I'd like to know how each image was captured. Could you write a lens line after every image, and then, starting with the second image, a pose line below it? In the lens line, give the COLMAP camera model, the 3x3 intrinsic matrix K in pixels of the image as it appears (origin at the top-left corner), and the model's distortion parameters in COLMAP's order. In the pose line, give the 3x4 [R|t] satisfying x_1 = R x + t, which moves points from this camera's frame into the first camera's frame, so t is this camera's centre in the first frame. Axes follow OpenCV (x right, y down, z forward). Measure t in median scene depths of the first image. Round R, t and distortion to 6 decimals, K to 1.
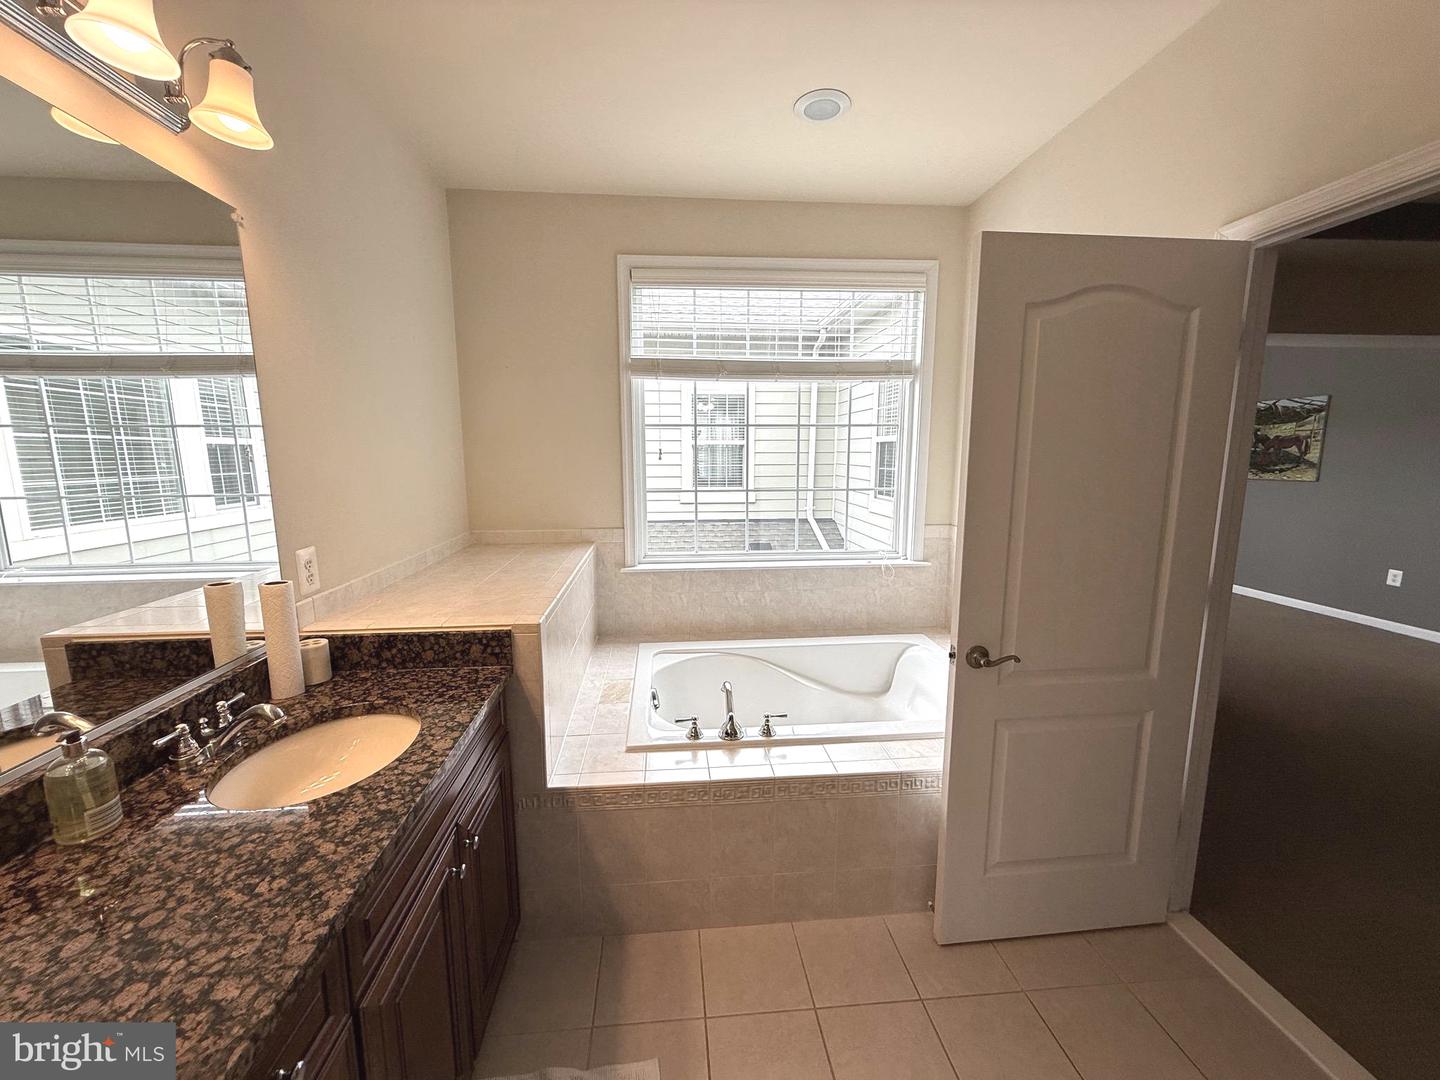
lens RADIAL K [[573.6, 0, 716.0], [0, 573.6, 541.4], [0, 0, 1]] dist [0.000255, -0.000206]
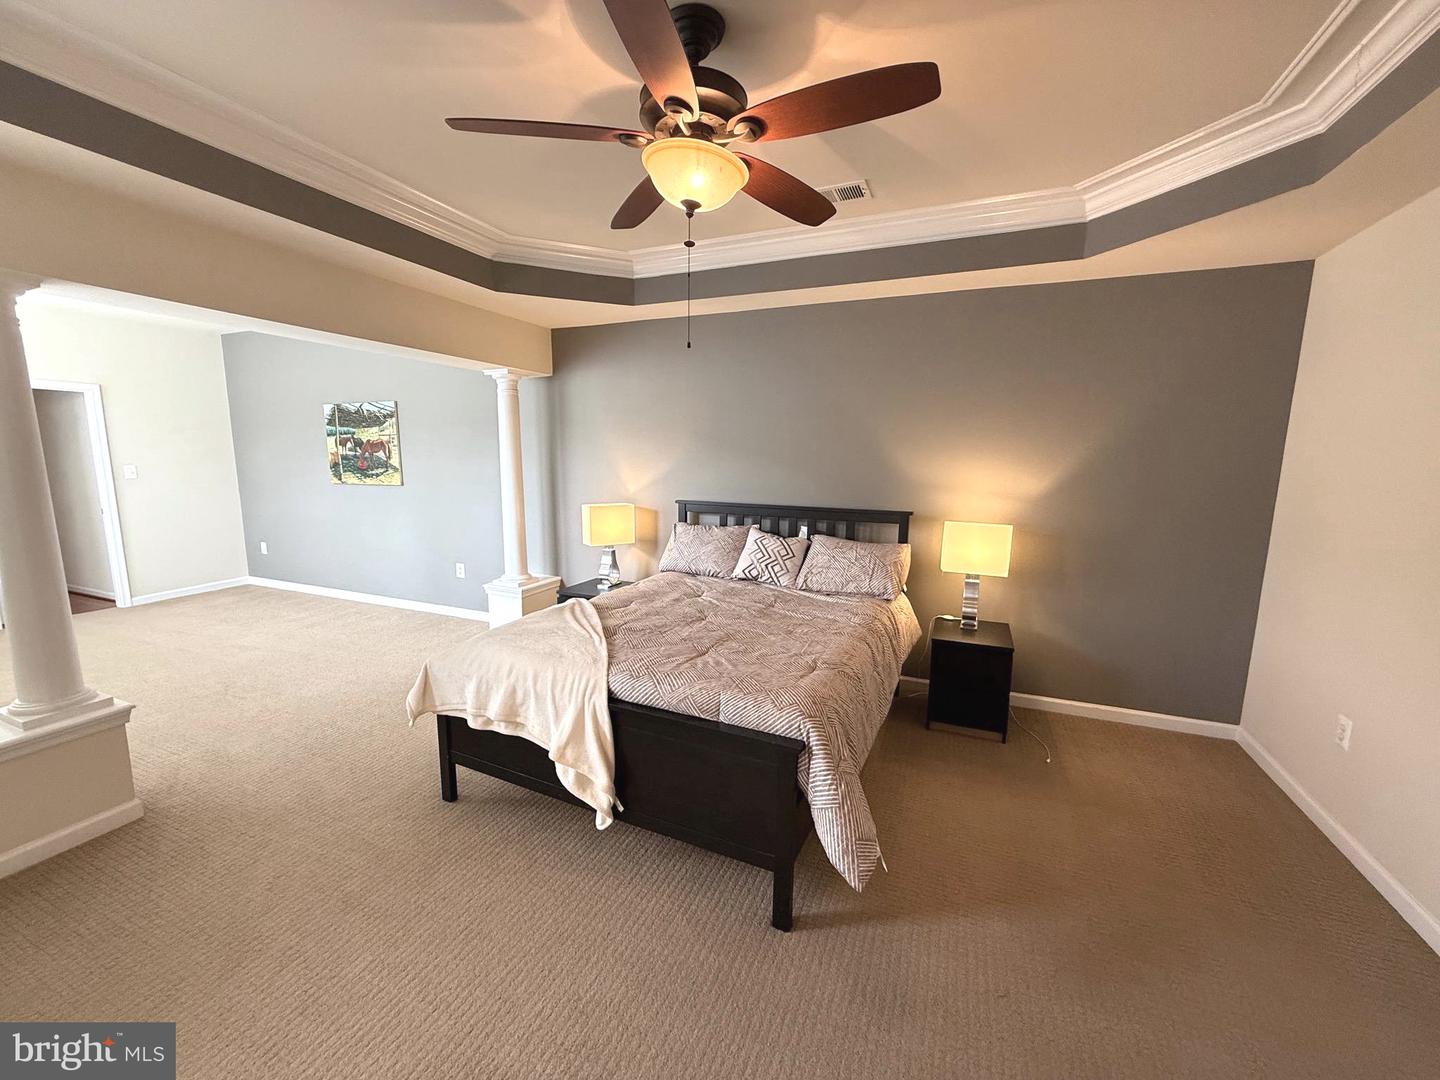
lens RADIAL K [[573.6, 0, 721.0], [0, 573.6, 540.1], [0, 0, 1]] dist [0.000255, -0.000206]
pose [[0.471723, -0.116941, 0.873958, 0.407743], [0.124214, 0.990095, 0.065436, -0.004196], [-0.872954, 0.077690, 0.481576, 0.017227]]
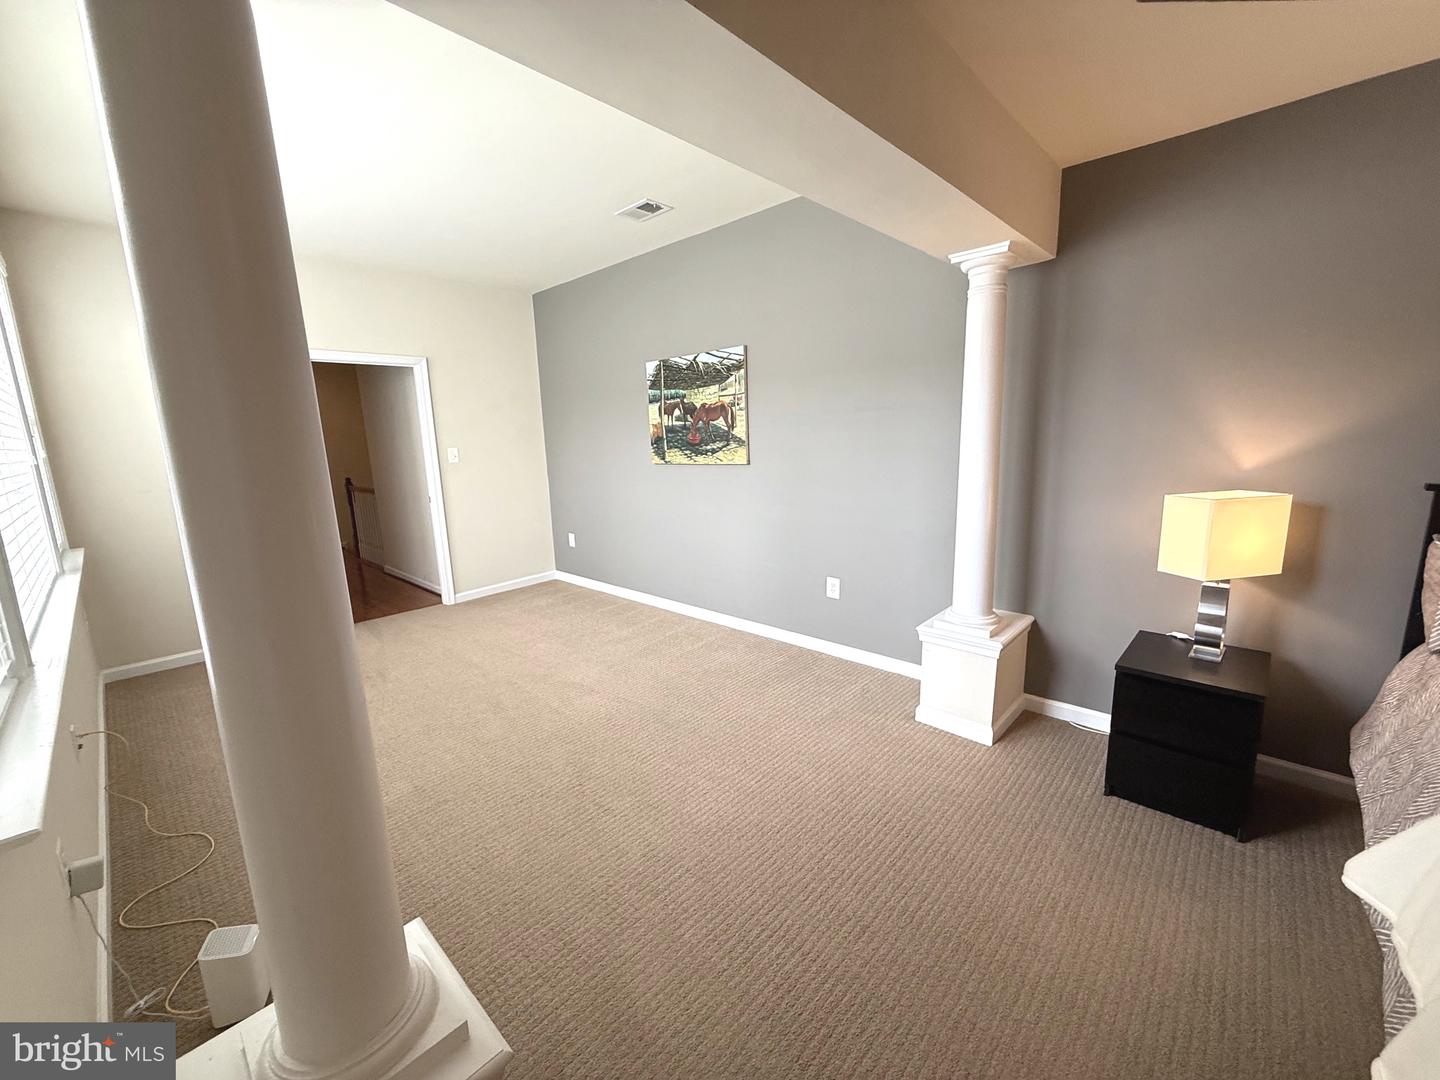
lens RADIAL K [[573.6, 0, 718.3], [0, 573.6, 540.3], [0, 0, 1]] dist [0.000255, -0.000206]
pose [[0.745446, -0.134420, 0.652872, 0.520933], [0.126145, 0.990205, 0.059842, -0.056695], [-0.654521, 0.037747, 0.755101, 0.468433]]
